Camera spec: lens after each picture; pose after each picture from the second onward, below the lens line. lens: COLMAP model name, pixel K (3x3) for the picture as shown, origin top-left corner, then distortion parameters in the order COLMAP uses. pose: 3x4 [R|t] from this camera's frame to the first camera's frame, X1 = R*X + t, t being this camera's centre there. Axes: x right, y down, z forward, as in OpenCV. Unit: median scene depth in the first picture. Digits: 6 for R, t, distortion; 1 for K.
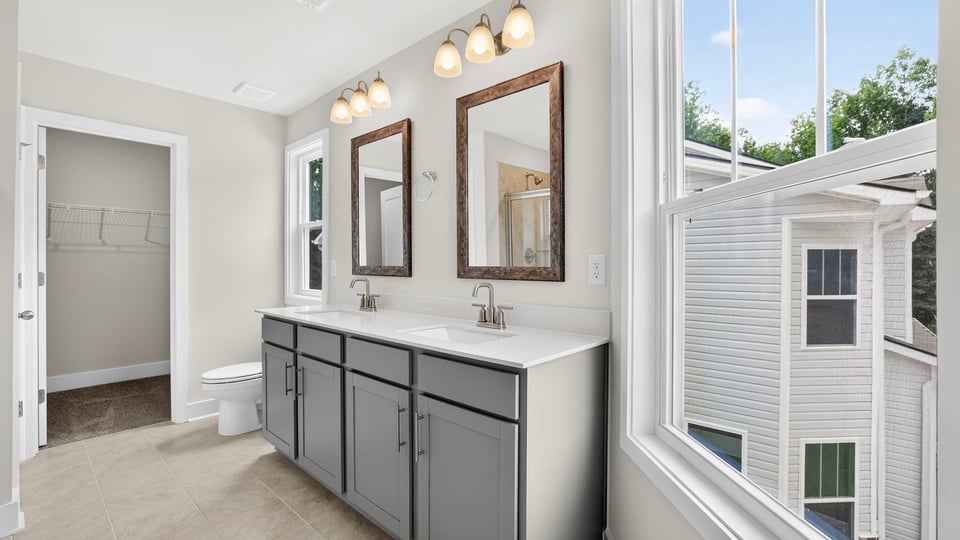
lens RADIAL K [[421.5, 0, 476.0], [0, 421.5, 264.5], [0, 0, 1]] dist [-0.044992, 0.017263]
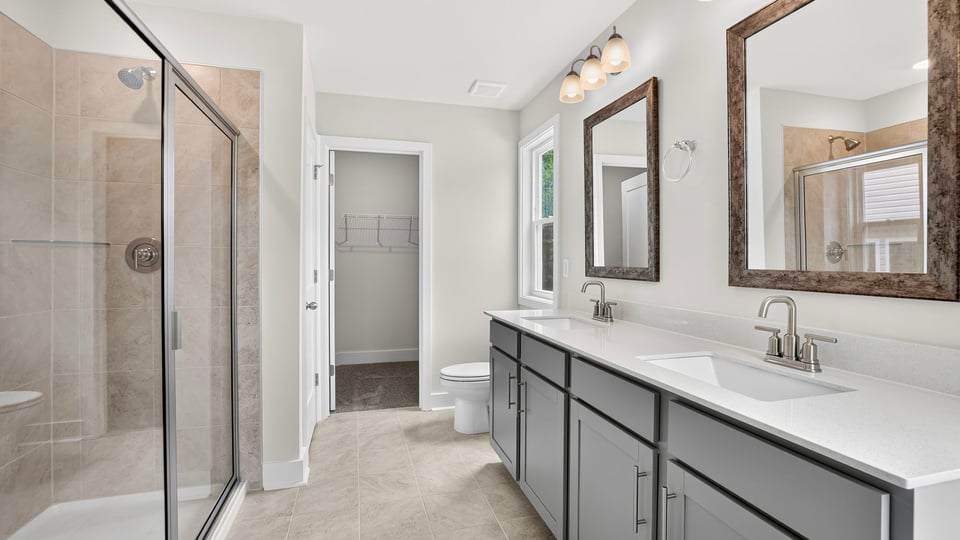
lens RADIAL K [[421.5, 0, 476.0], [0, 421.5, 264.5], [0, 0, 1]] dist [-0.044992, 0.017263]
pose [[0.846352, 0.006275, -0.532587, -0.028743], [-0.003469, 0.999974, 0.006270, -0.005476], [0.532613, -0.003459, 0.846352, 0.170354]]
